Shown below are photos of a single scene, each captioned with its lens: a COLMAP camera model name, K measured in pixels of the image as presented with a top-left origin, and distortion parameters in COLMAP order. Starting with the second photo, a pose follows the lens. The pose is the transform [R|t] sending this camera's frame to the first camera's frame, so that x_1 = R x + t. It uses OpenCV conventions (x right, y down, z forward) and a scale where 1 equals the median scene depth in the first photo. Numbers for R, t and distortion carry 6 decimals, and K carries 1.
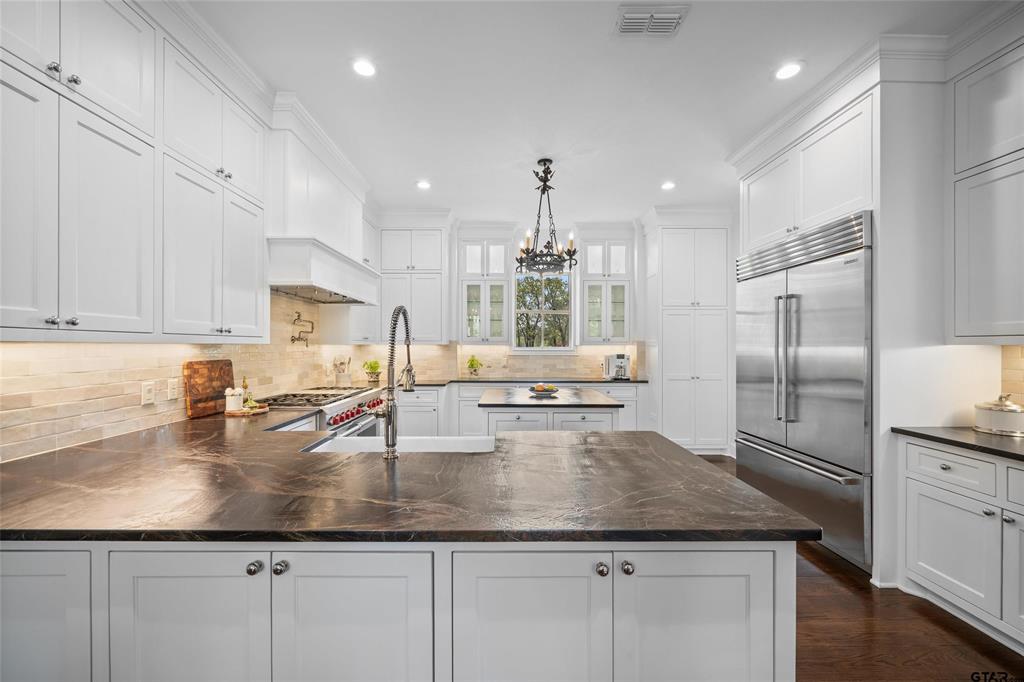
lens RADIAL K [[390.5, 0, 486.0], [0, 390.5, 345.2], [0, 0, 1]] dist [-0.007630, -0.000020]
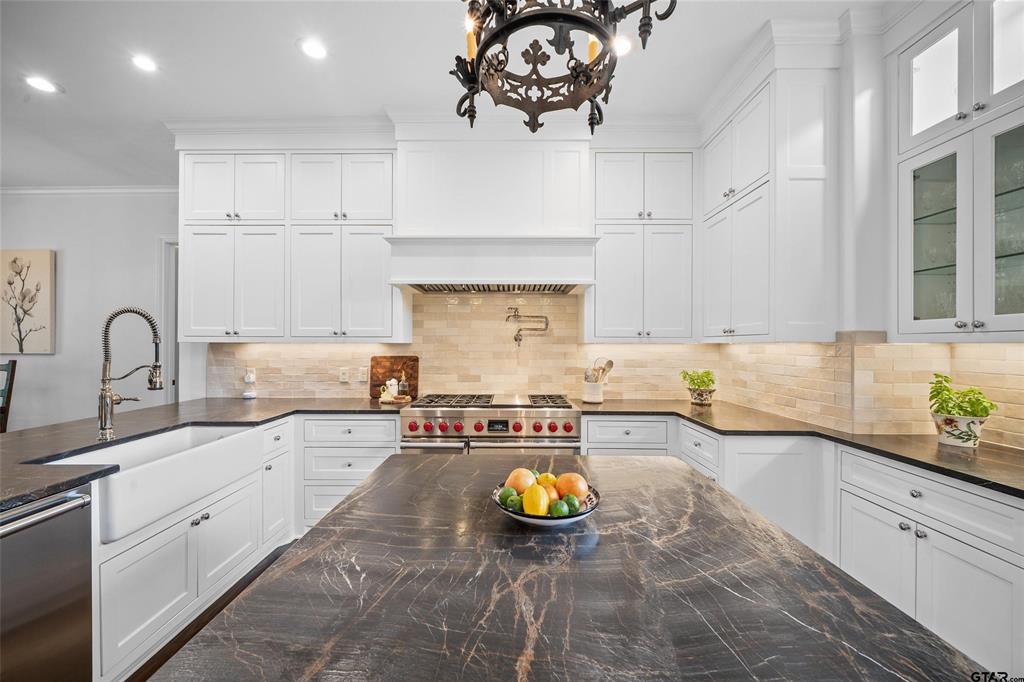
lens RADIAL K [[390.5, 0, 508.0], [0, 390.5, 346.1], [0, 0, 1]] dist [-0.007630, -0.000020]
pose [[0.040240, 0.003217, -0.999185, 0.333617], [-0.000468, 0.999995, 0.003201, 0.001122], [0.999190, 0.000339, 0.040242, 0.740126]]
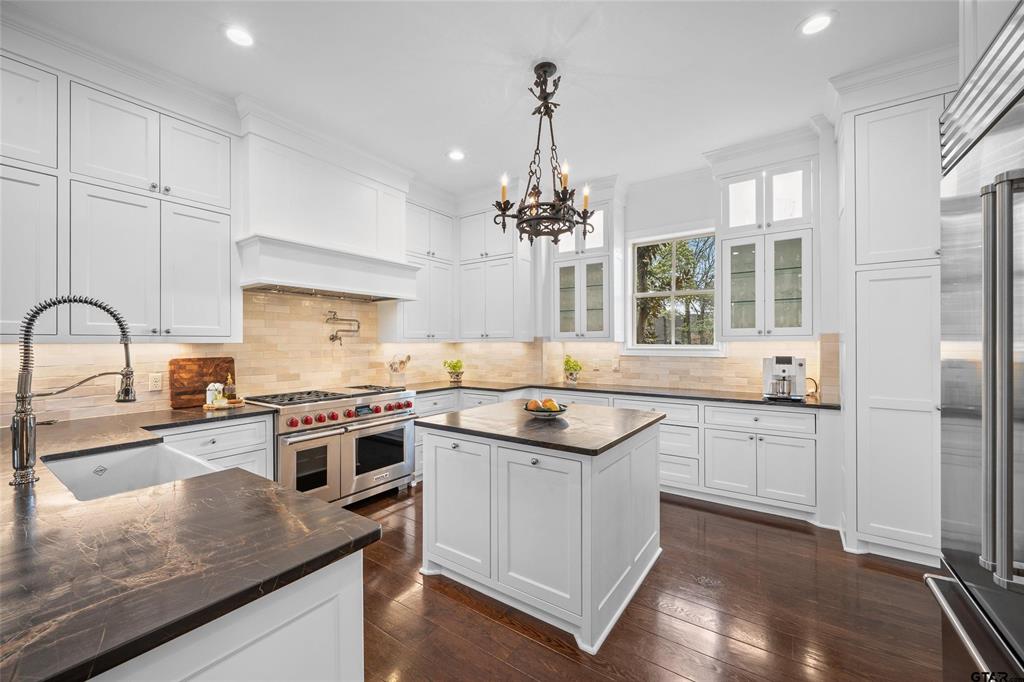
lens RADIAL K [[390.5, 0, 496.7], [0, 390.5, 343.9], [0, 0, 1]] dist [-0.007630, -0.000020]
pose [[0.826967, -0.003530, -0.562239, 0.351892], [0.005794, 0.999981, 0.002245, 0.000592], [0.562220, -0.005114, 0.826972, 0.305737]]
